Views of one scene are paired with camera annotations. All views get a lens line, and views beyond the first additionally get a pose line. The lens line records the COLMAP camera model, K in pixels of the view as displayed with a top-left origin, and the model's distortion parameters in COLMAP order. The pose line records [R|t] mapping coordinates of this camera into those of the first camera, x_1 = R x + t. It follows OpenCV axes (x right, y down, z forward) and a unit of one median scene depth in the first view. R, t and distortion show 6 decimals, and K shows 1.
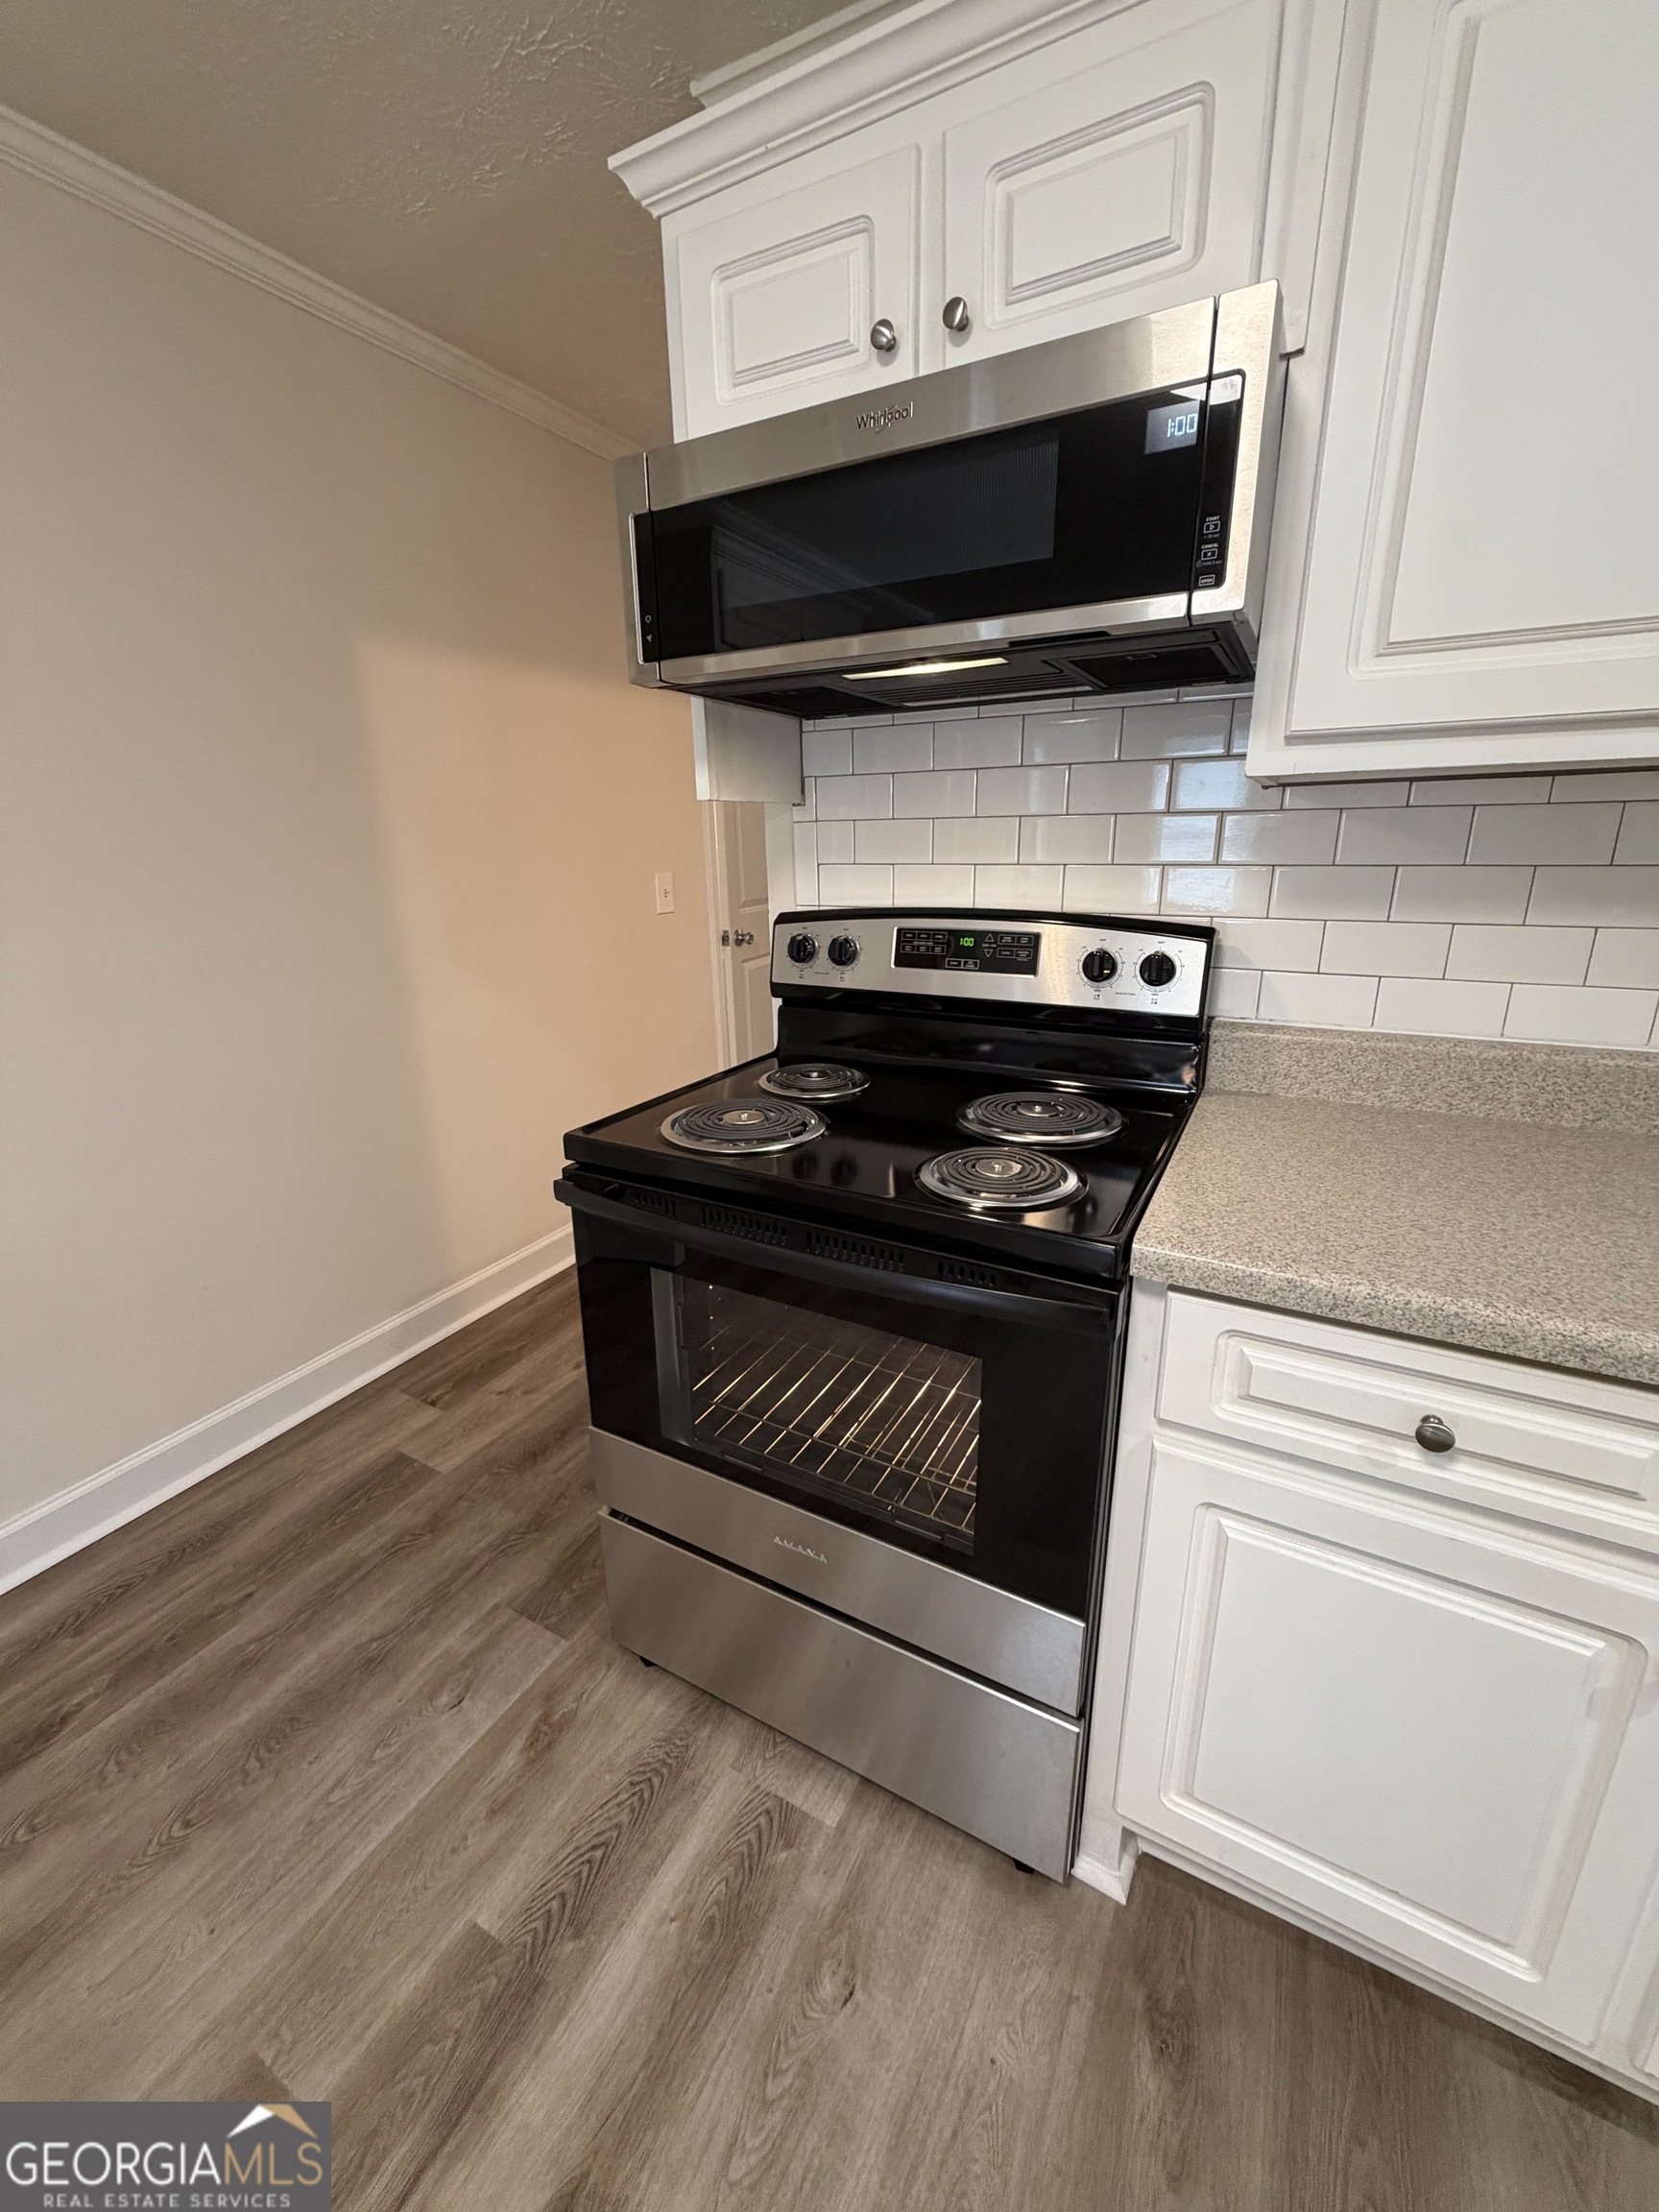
lens RADIAL K [[884.3, 0, 827.3], [0, 884.3, 1098.4], [0, 0, 1]] dist [-0.002717, 0.000585]
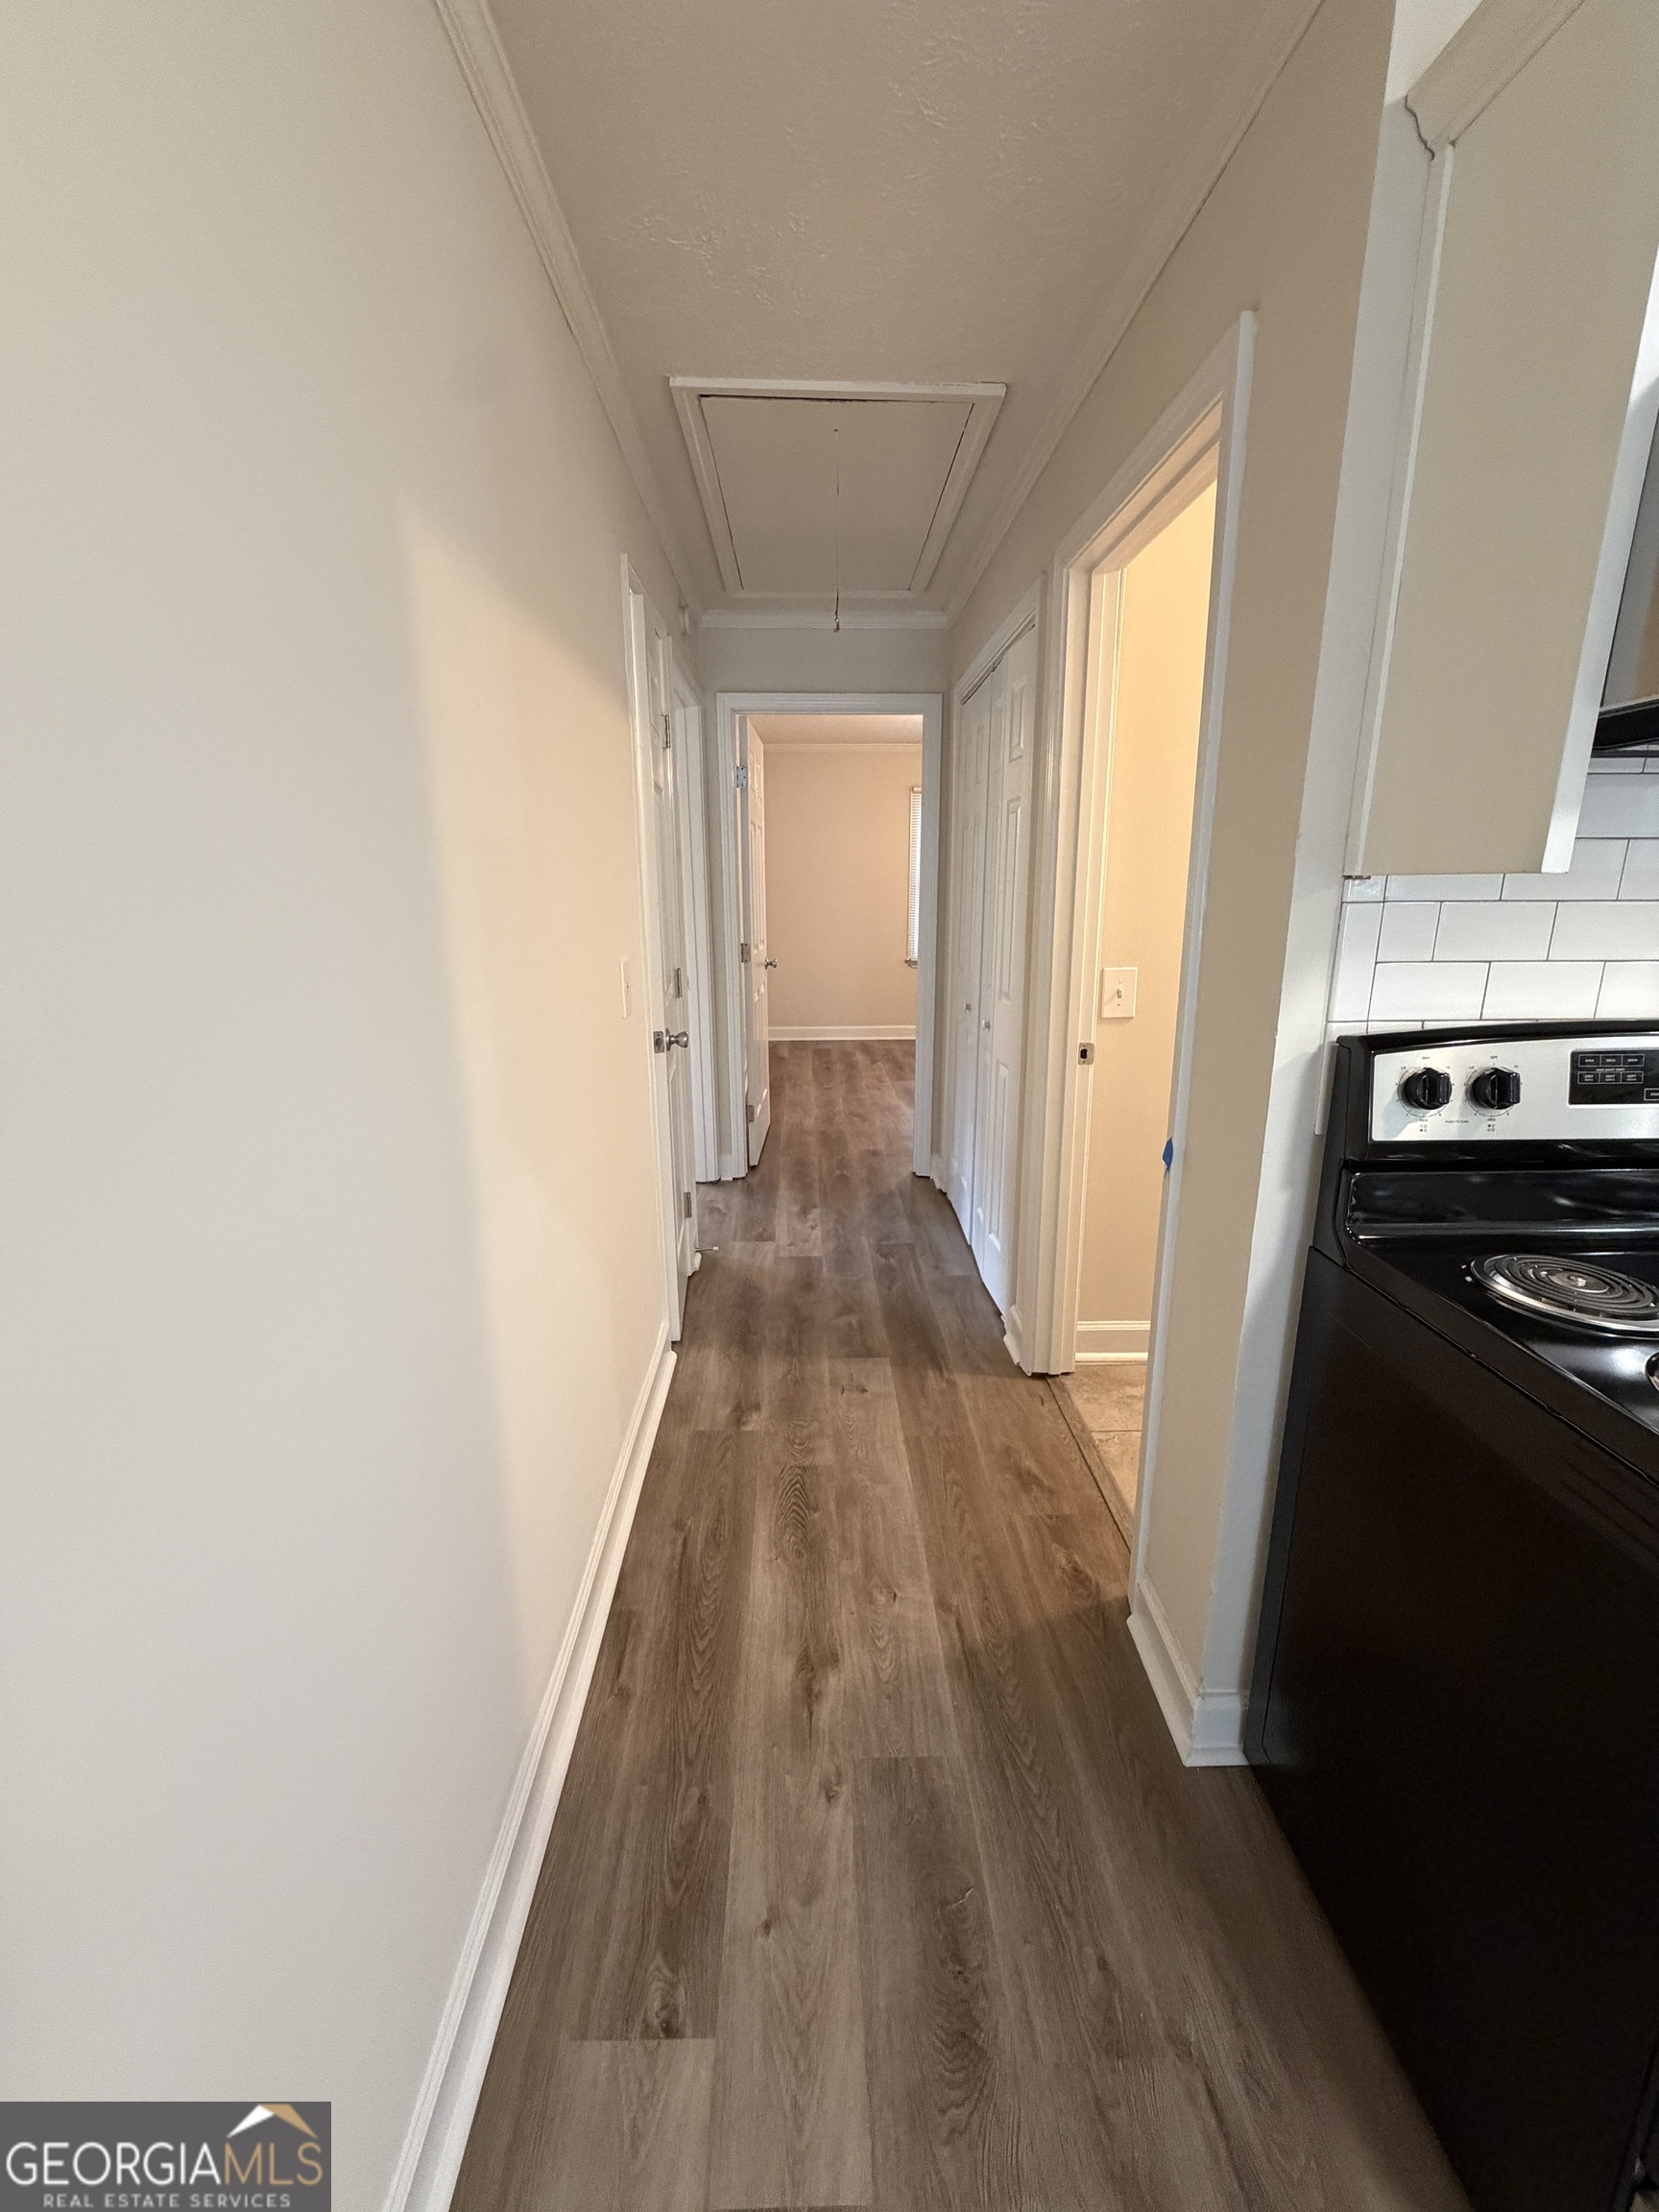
lens RADIAL K [[884.3, 0, 834.6], [0, 884.3, 1094.9], [0, 0, 1]] dist [-0.002717, 0.000585]
pose [[0.861619, -0.105854, 0.496395, -0.834034], [0.136825, 0.990245, -0.026328, -0.230857], [-0.488766, 0.090604, 0.867698, 0.704170]]
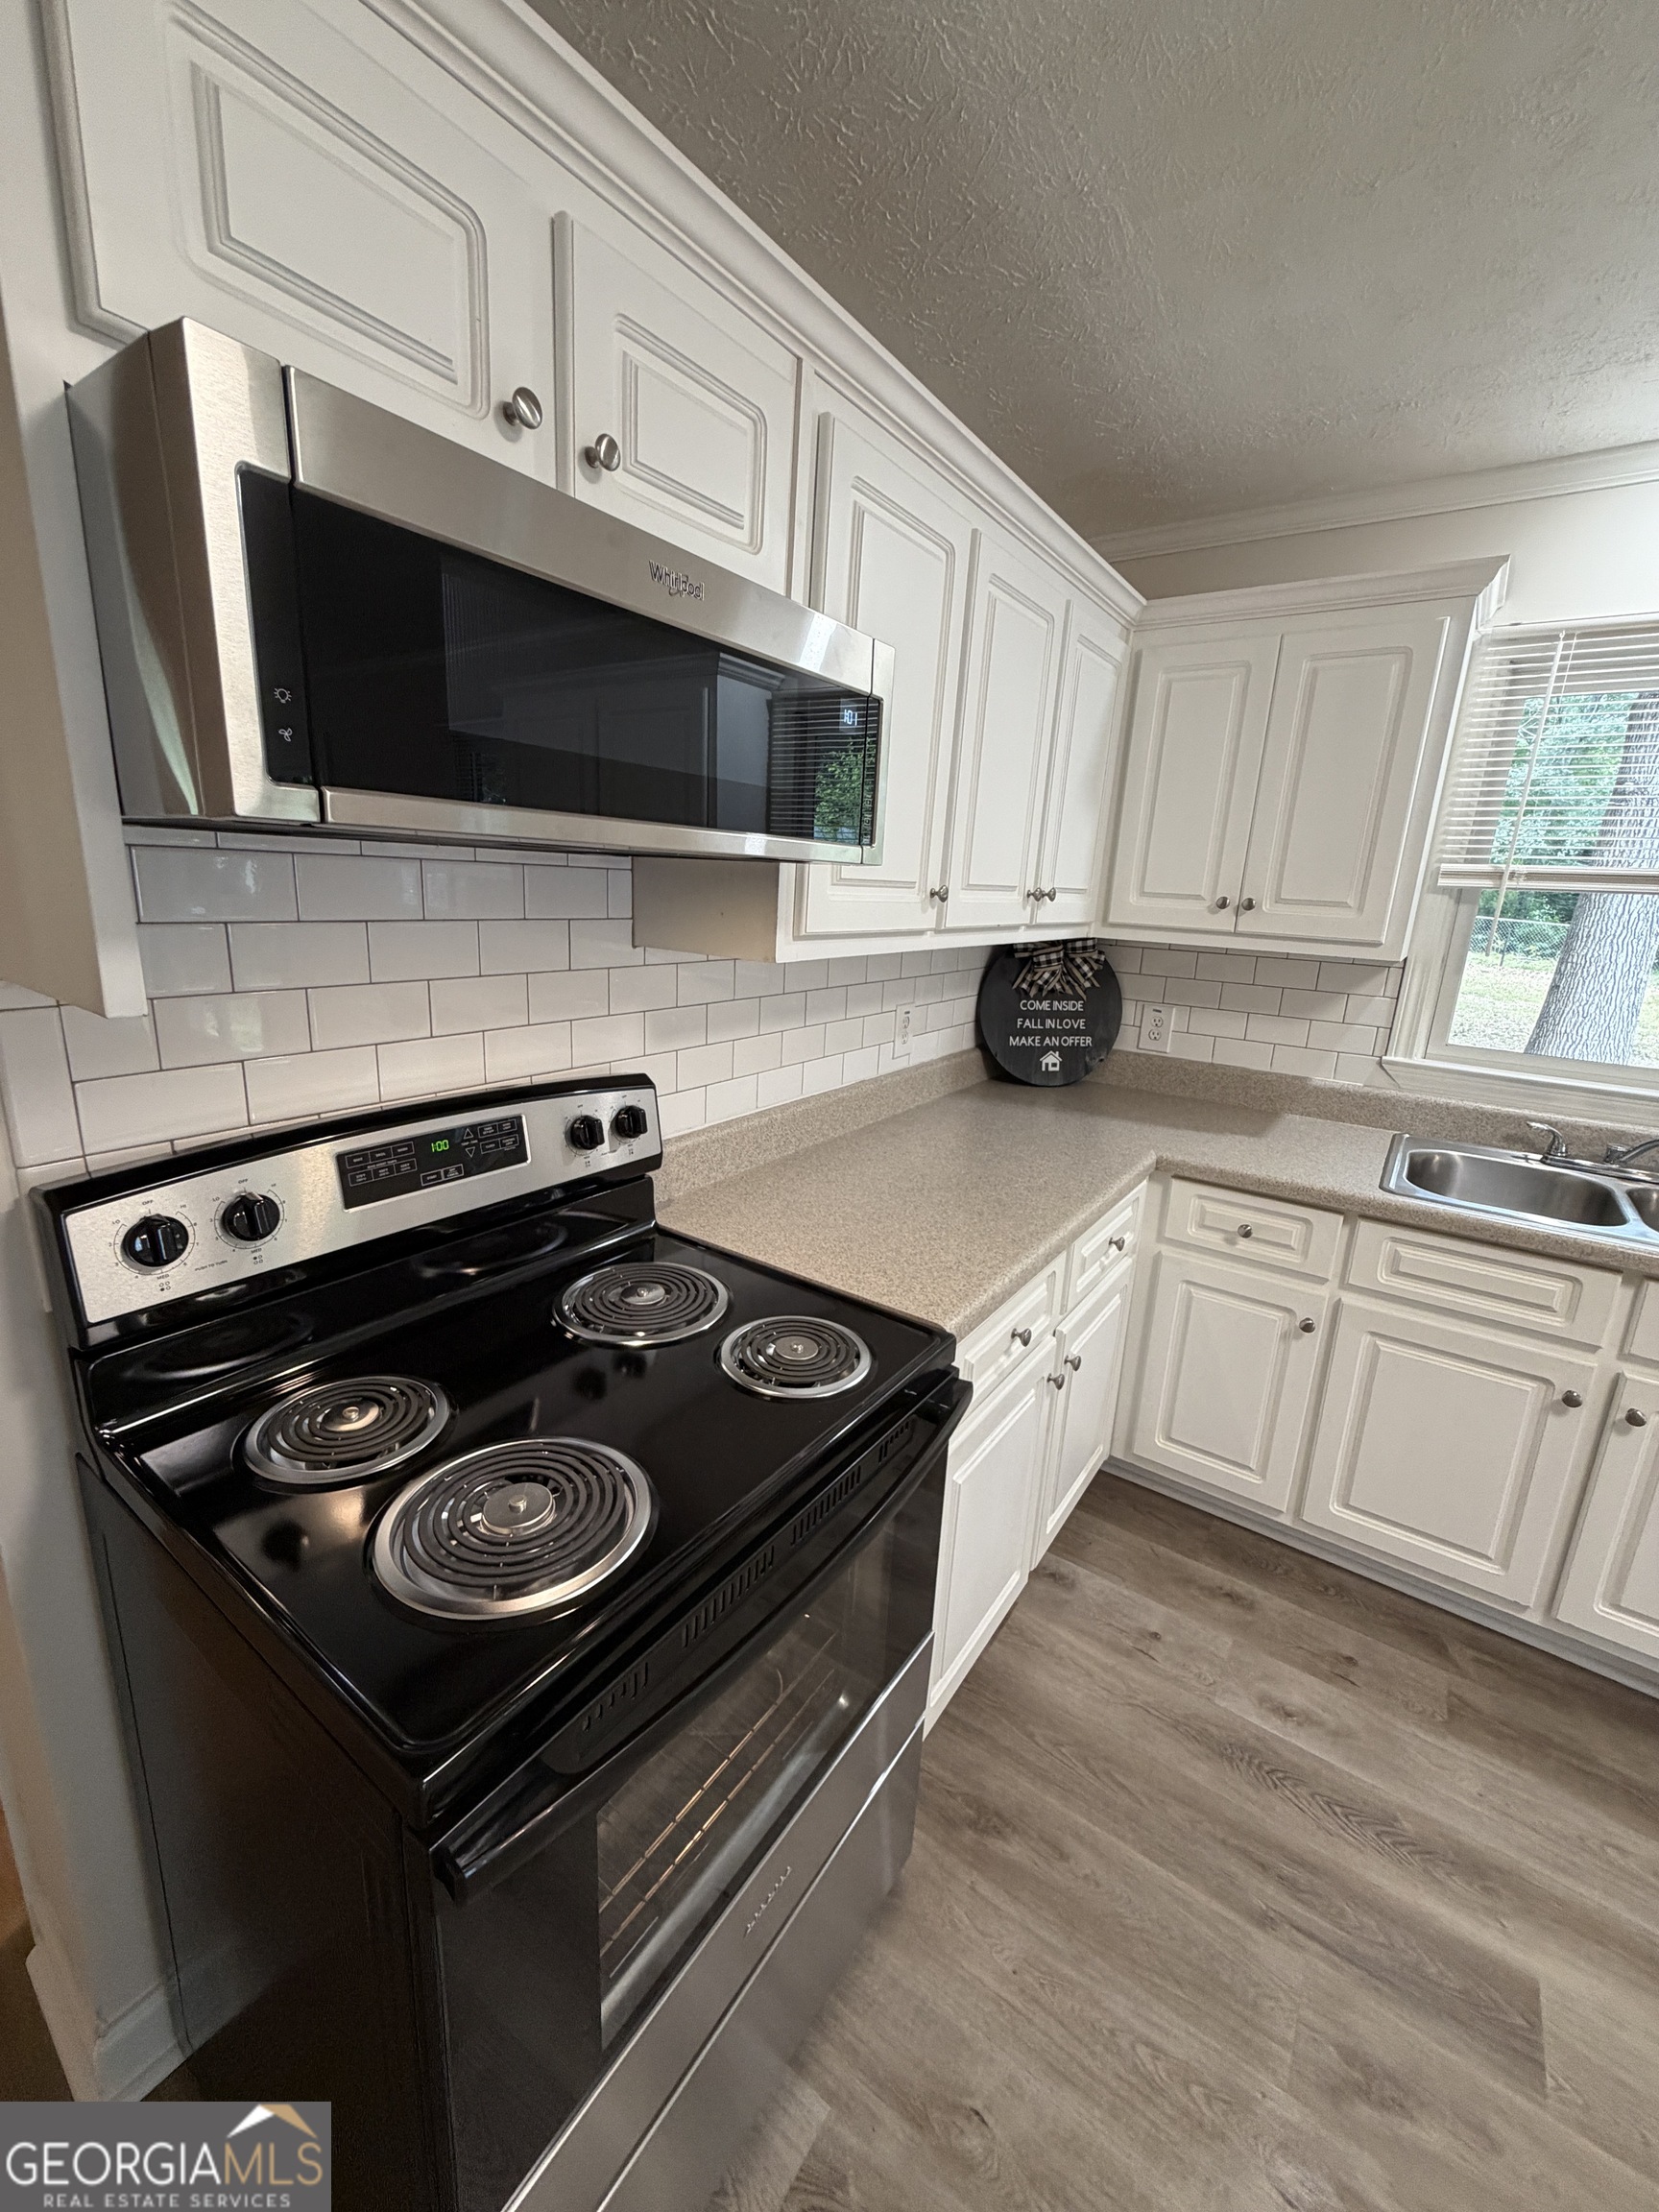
lens RADIAL K [[884.3, 0, 828.4], [0, 884.3, 1096.8], [0, 0, 1]] dist [-0.002717, 0.000585]
pose [[0.102831, -0.220365, 0.969982, -0.546541], [0.233495, 0.953252, 0.191811, -0.288468], [-0.966905, 0.206762, 0.149478, 0.553387]]
